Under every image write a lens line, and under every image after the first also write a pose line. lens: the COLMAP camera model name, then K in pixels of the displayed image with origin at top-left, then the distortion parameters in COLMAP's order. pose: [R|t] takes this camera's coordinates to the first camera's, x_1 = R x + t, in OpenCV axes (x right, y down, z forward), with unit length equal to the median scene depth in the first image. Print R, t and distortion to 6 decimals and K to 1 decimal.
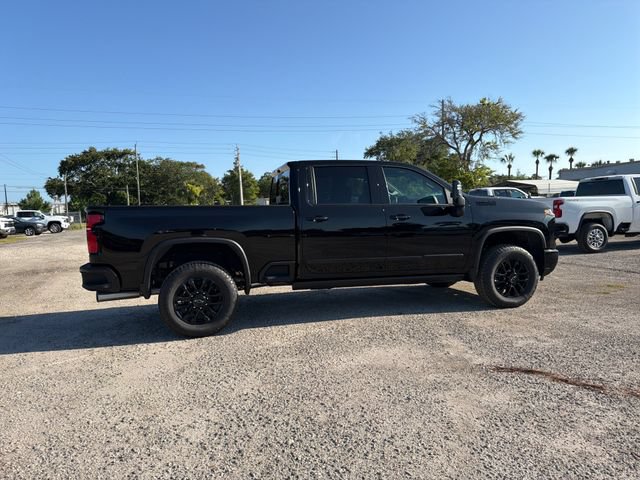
lens RADIAL K [[447.8, 0, 318.0], [0, 447.8, 247.4], [0, 0, 1]] dist [0.055924, -0.074083]
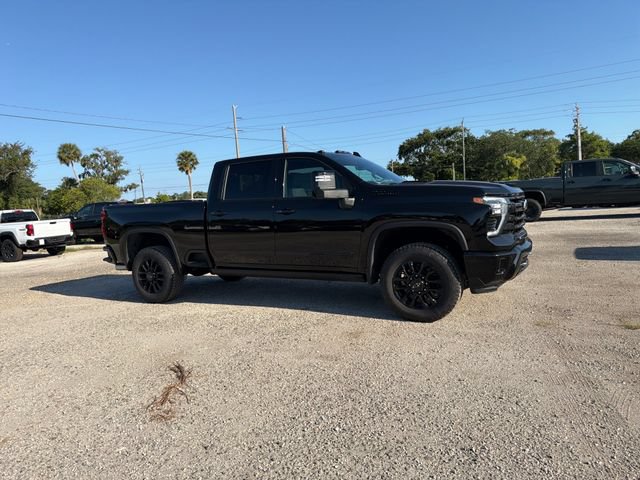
lens RADIAL K [[447.8, 0, 317.7], [0, 447.8, 252.4], [0, 0, 1]] dist [0.055924, -0.074083]
pose [[0.732301, 0.058517, -0.678462, 0.827105], [-0.012072, 0.997260, 0.072984, -0.045340], [0.680874, -0.045256, 0.731001, 0.298574]]
